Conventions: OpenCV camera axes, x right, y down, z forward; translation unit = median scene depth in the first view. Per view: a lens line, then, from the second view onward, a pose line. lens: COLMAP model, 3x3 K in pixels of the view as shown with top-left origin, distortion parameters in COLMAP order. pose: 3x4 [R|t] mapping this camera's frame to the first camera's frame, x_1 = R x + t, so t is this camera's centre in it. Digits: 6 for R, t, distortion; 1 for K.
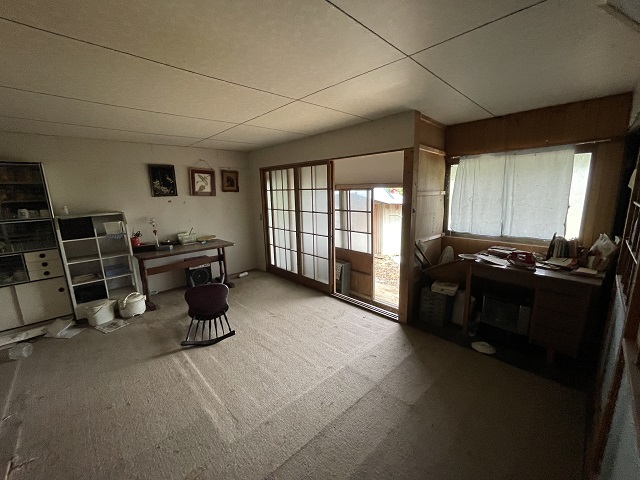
lens RADIAL K [[261.0, 0, 320.4], [0, 261.0, 240.8], [0, 0, 1]] dist [-0.001428, 0.000217]
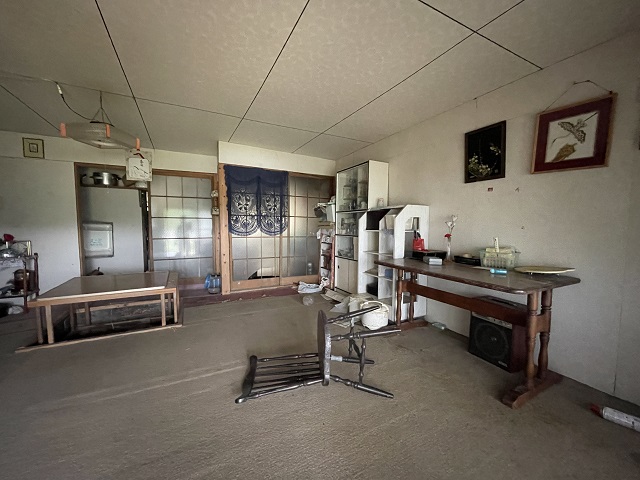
lens RADIAL K [[261.0, 0, 318.6], [0, 261.0, 242.7], [0, 0, 1]] dist [-0.001428, 0.000217]
pose [[-0.279658, 0.087617, -0.956094, 0.081647], [-0.173537, 0.974812, 0.140092, -0.049973], [0.944286, 0.205095, -0.257409, 0.802428]]
